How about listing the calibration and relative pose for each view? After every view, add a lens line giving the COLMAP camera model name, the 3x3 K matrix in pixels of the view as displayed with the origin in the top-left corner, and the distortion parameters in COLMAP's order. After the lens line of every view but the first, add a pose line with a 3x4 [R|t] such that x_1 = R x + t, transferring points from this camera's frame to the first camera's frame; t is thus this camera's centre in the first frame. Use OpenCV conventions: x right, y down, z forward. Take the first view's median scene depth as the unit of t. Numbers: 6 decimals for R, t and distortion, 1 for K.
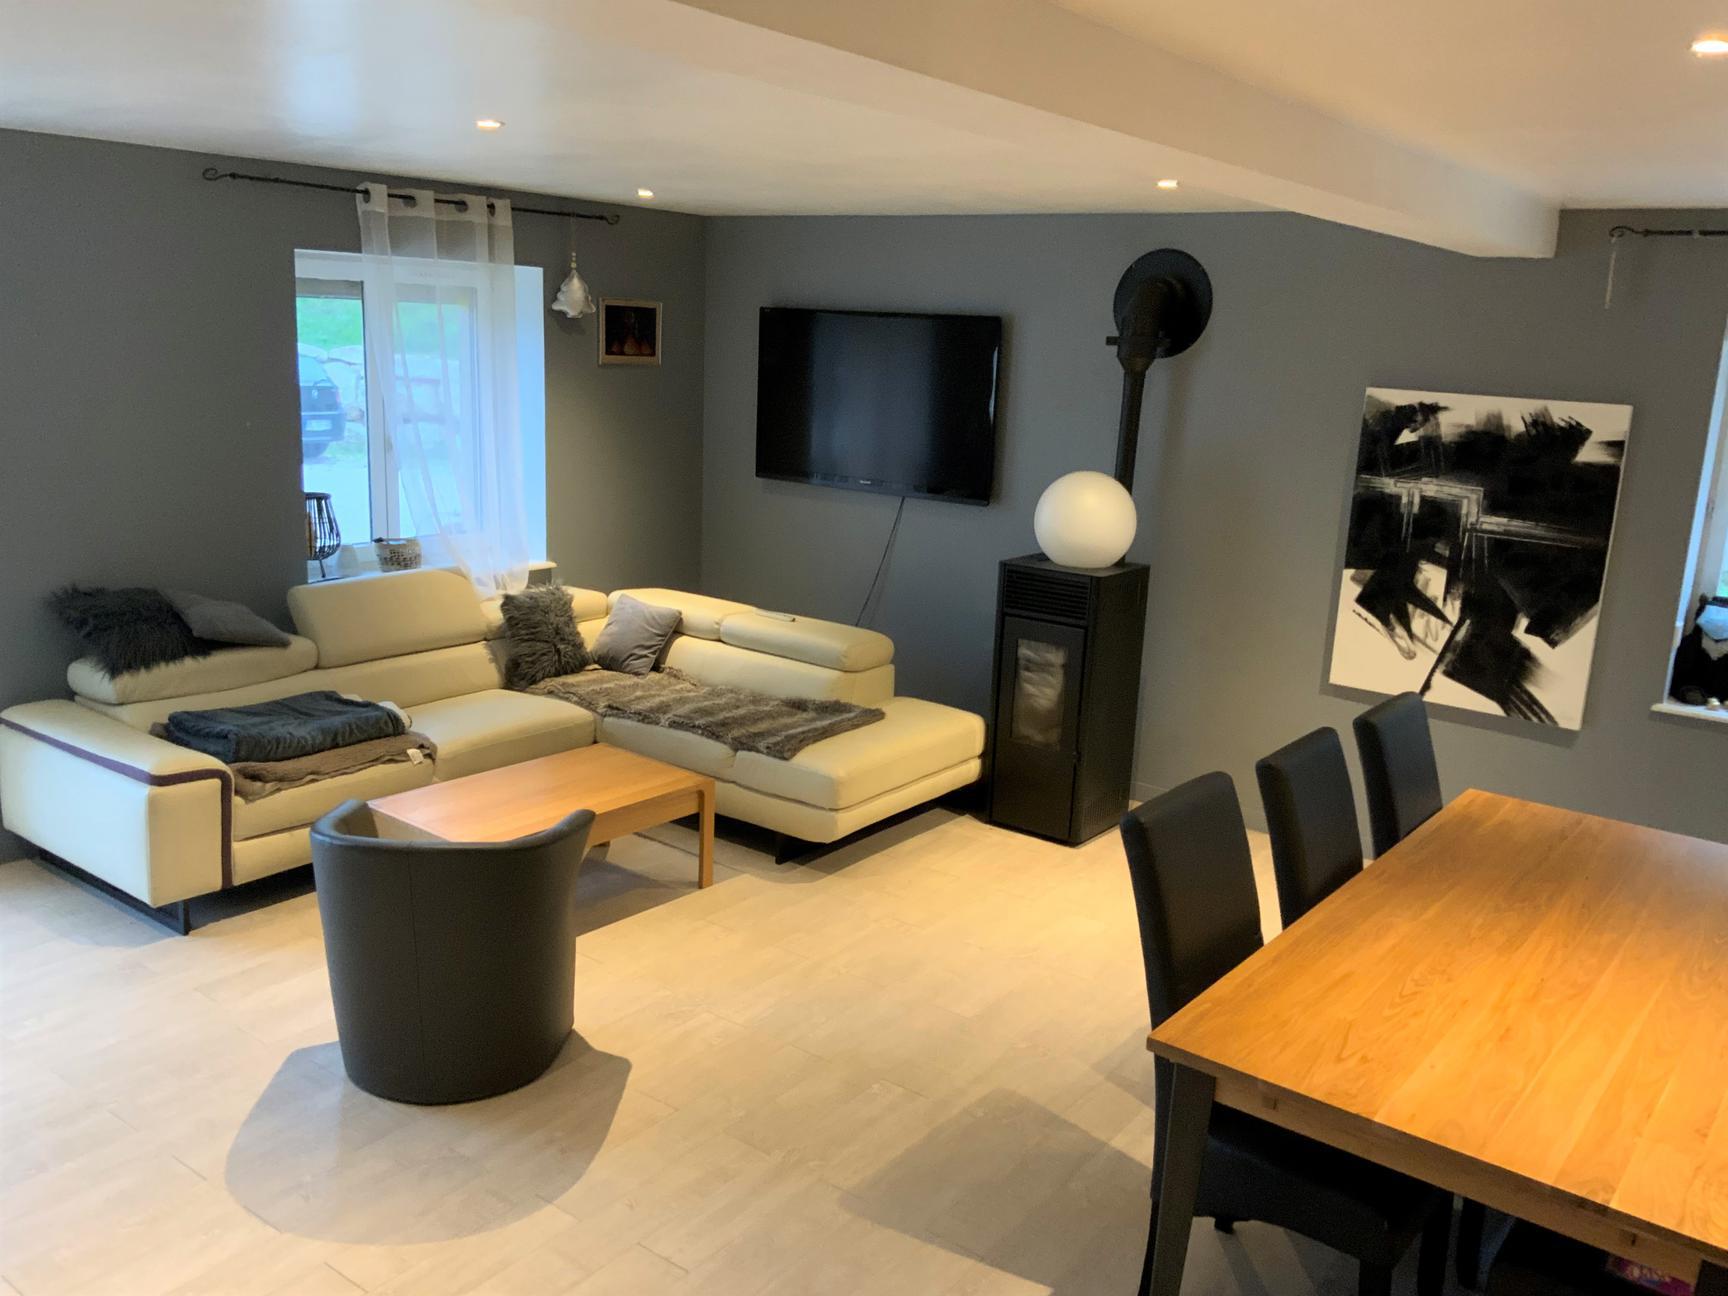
lens RADIAL K [[1452.2, 0, 865.3], [0, 1452.2, 635.6], [0, 0, 1]] dist [0.016366, -0.038884]
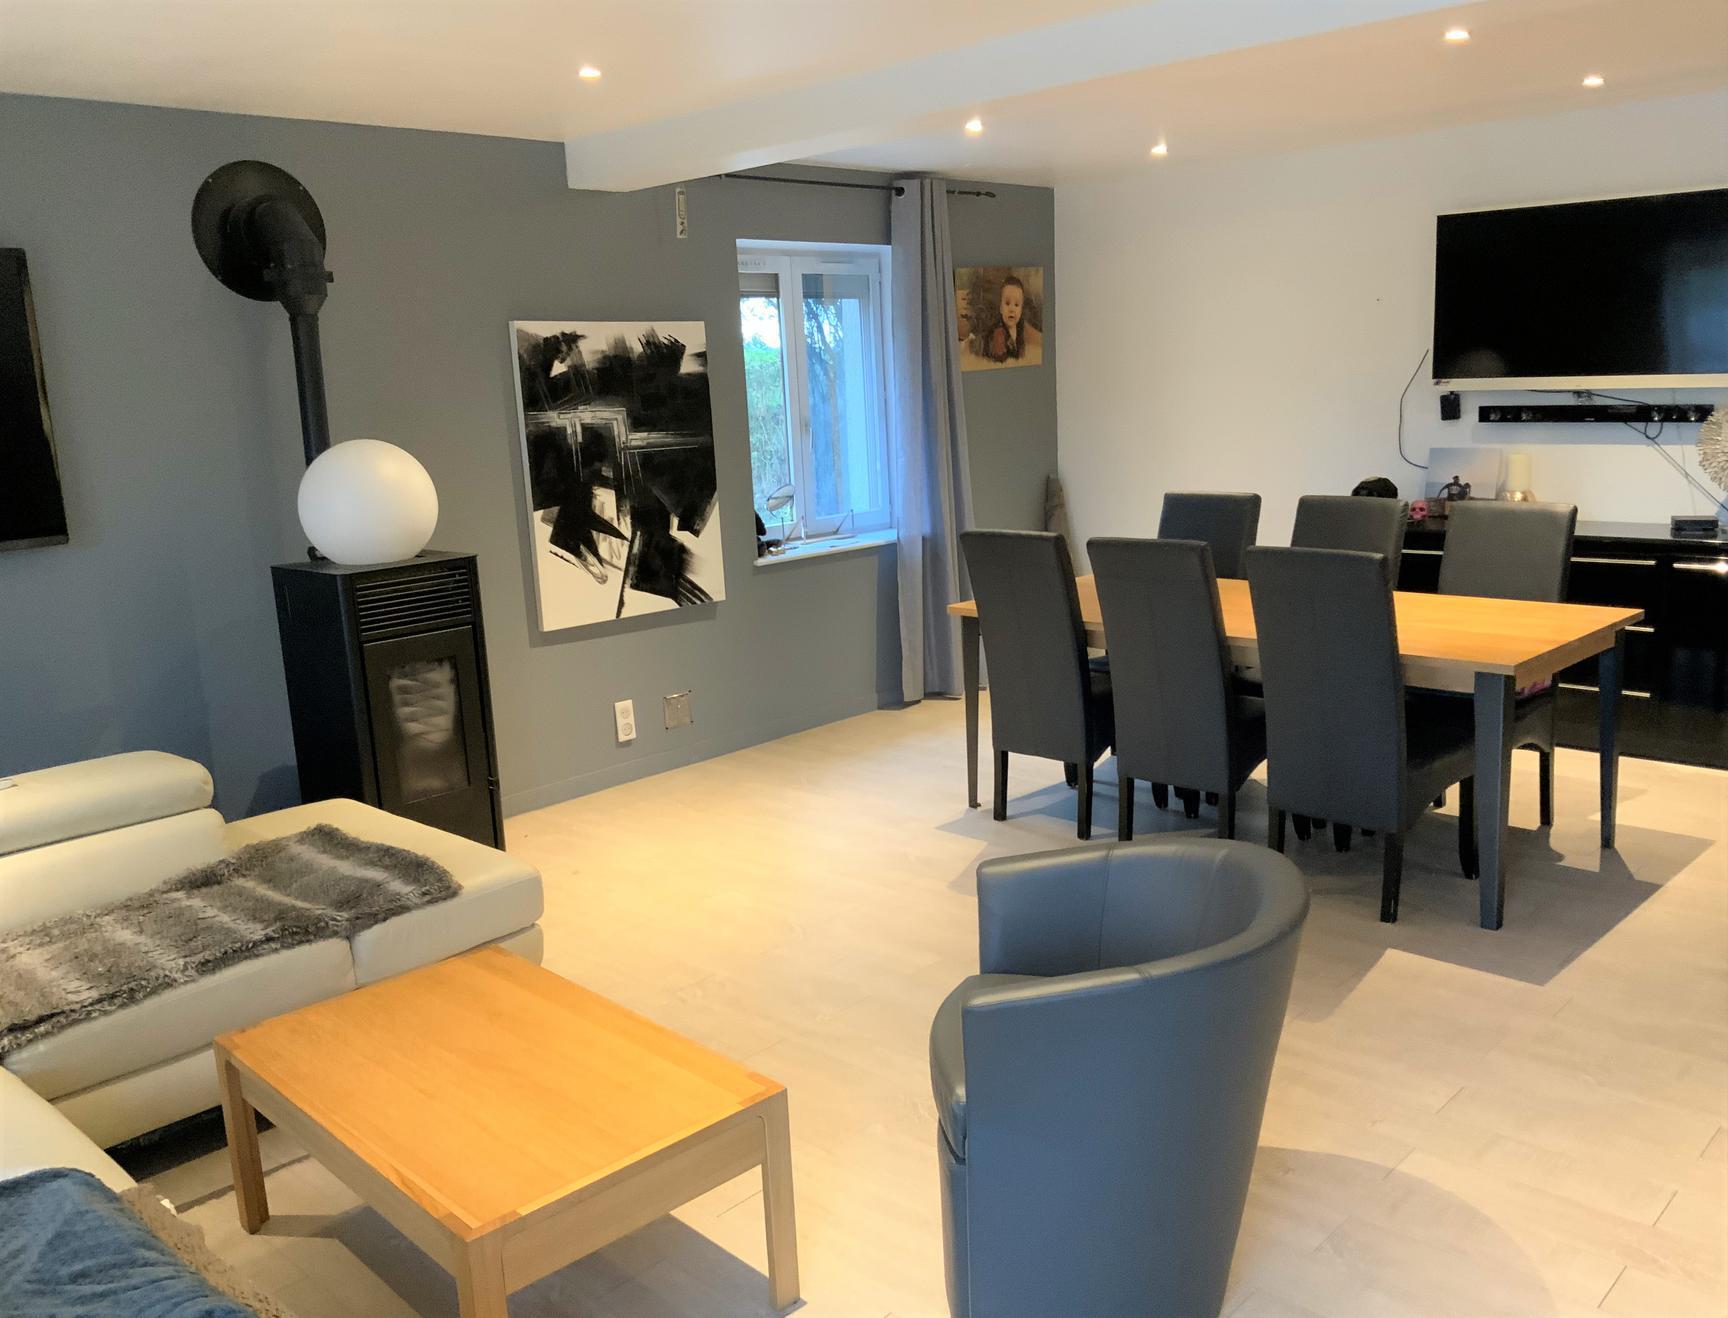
lens RADIAL K [[1469.1, 0, 869.3], [0, 1469.1, 675.8], [0, 0, 1]] dist [0.006430, -0.022913]
pose [[0.098218, -0.250350, 0.963160, -0.642475], [0.254003, 0.942090, 0.218972, -0.104820], [-0.962204, 0.223138, 0.156120, 0.685835]]
